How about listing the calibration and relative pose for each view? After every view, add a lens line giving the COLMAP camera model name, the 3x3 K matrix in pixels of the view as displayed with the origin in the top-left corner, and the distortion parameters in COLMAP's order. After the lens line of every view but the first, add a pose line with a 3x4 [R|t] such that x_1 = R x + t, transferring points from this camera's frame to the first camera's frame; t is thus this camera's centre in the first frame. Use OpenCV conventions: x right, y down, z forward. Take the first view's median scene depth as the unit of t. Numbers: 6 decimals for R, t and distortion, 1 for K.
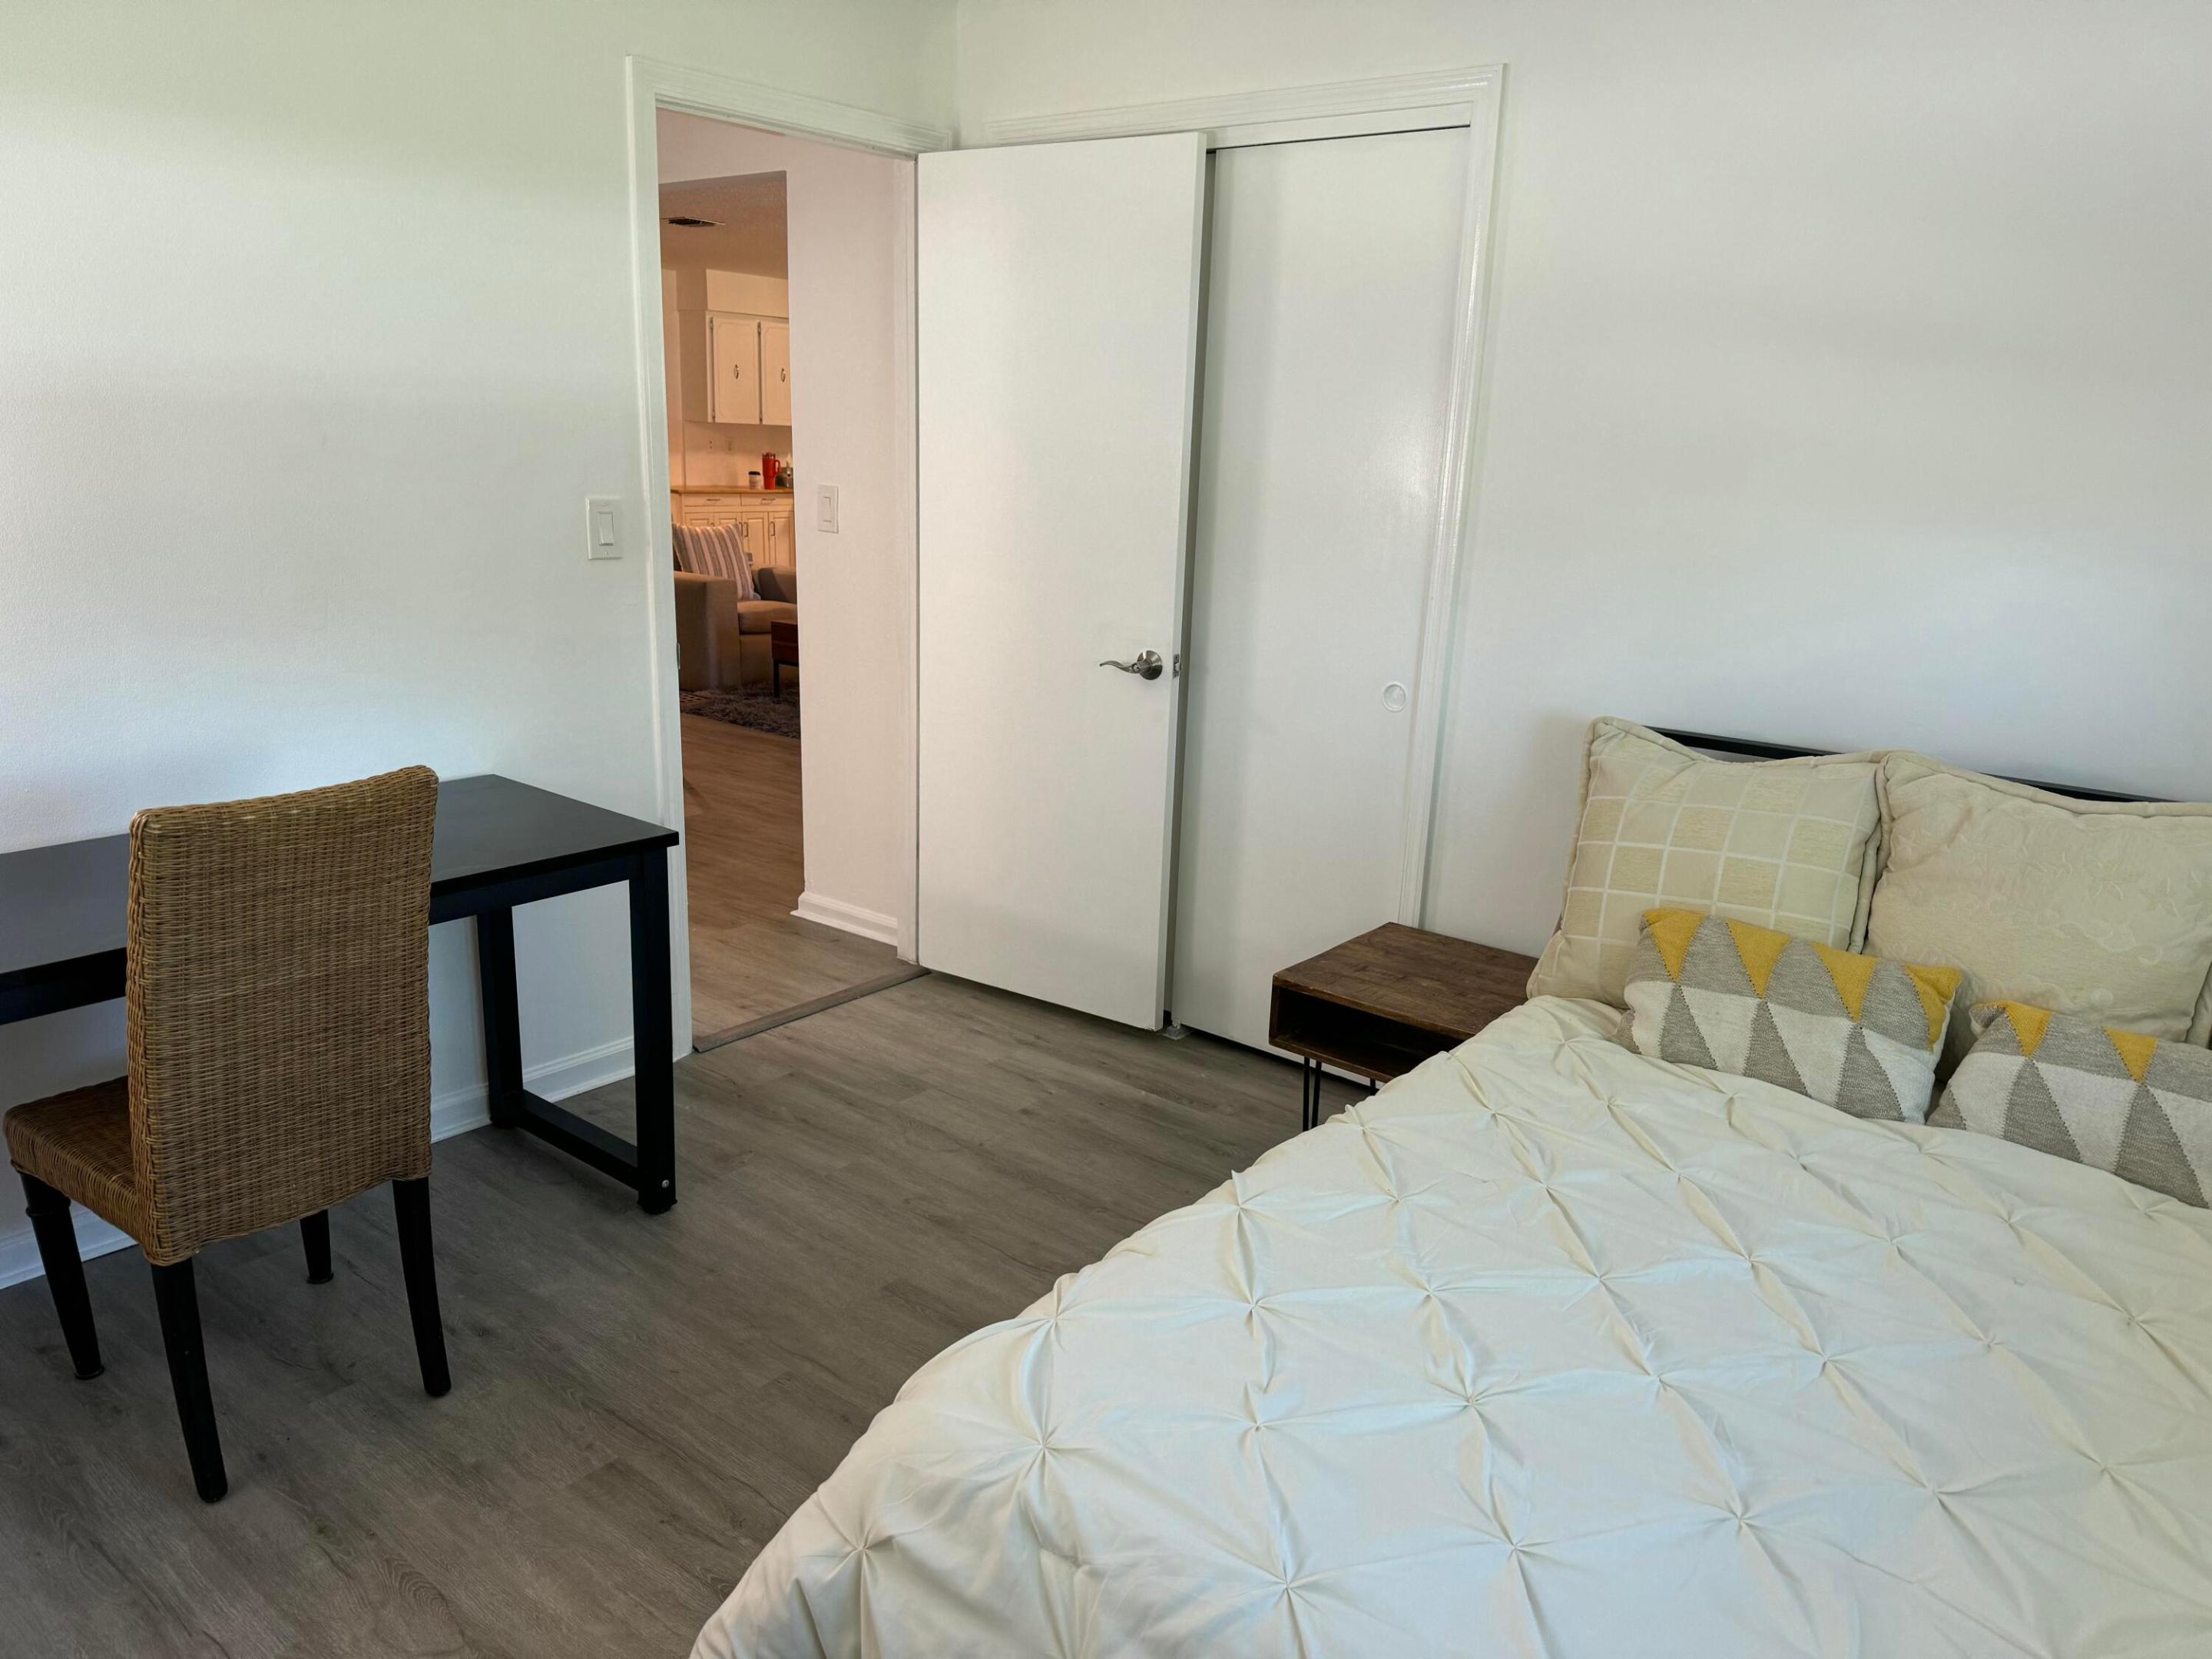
lens RADIAL K [[1546.5, 0, 1119.9], [0, 1546.5, 853.8], [0, 0, 1]] dist [0.015419, -0.035946]
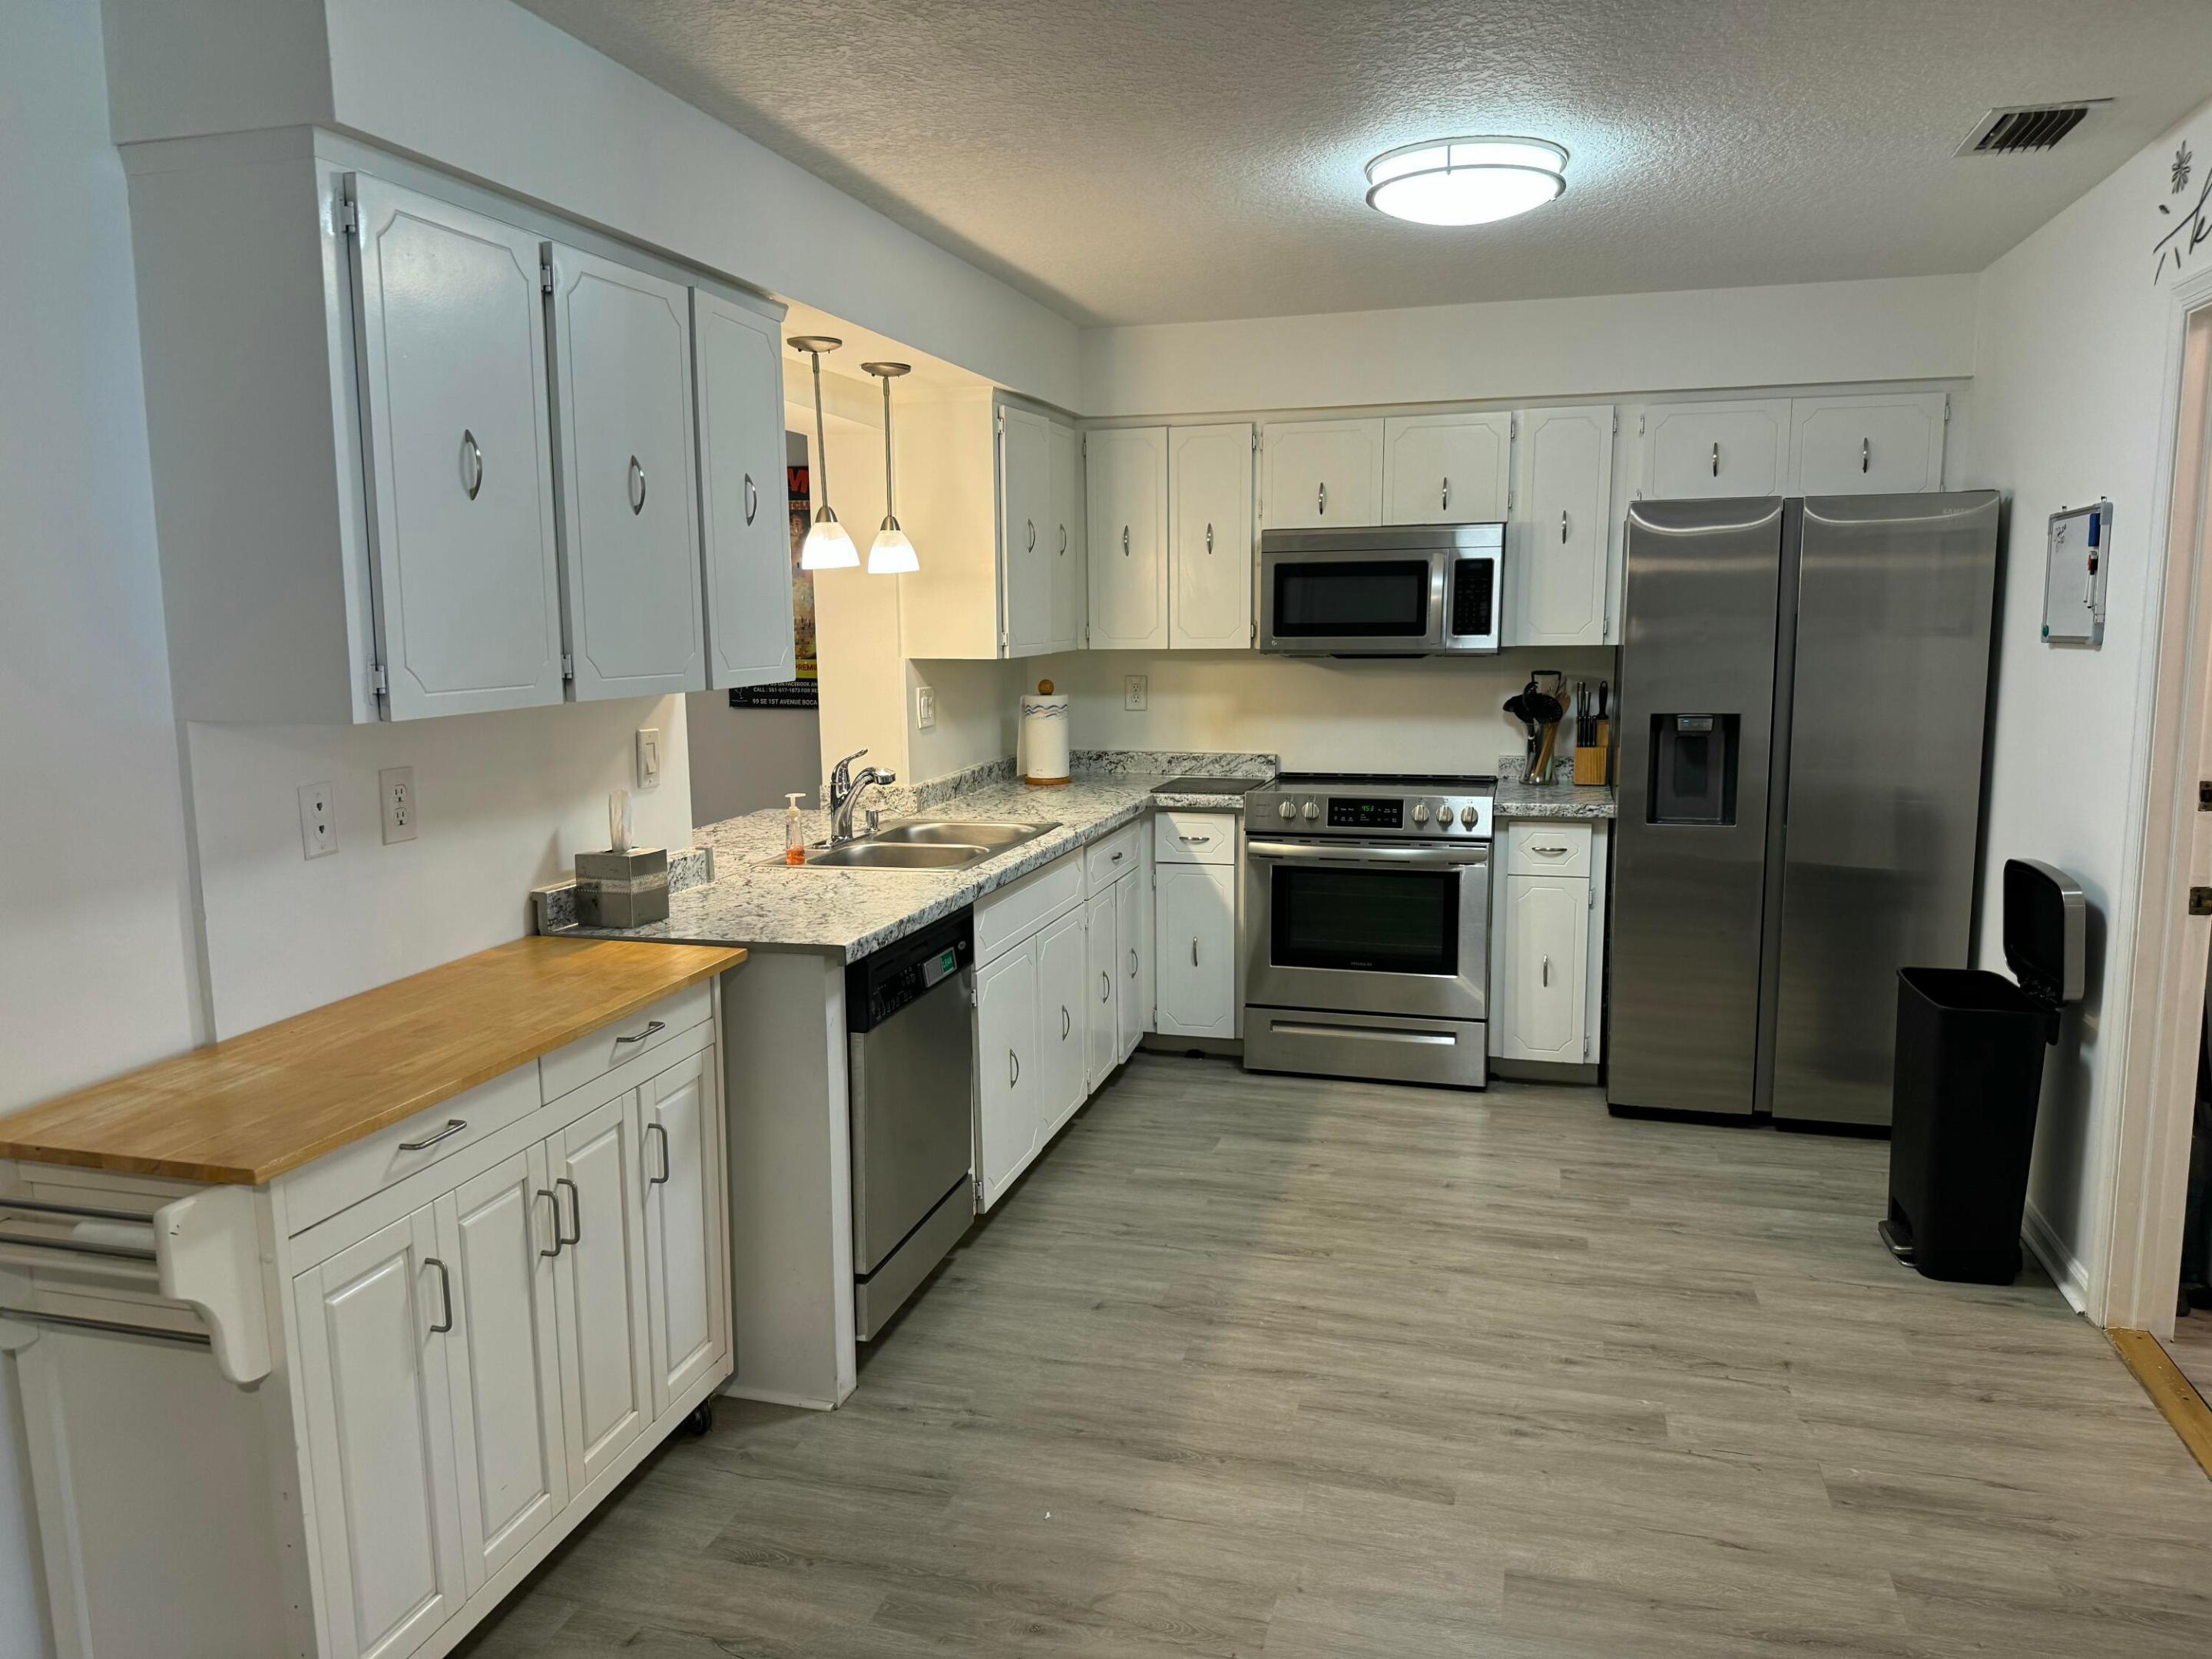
lens RADIAL K [[1546.5, 0, 1115.7], [0, 1546.5, 843.7], [0, 0, 1]] dist [0.015419, -0.035946]
pose [[0.916702, -0.102234, 0.386271, -0.254226], [0.141105, 0.987257, -0.073573, -0.236436], [-0.373827, 0.121950, 0.919446, 0.791806]]
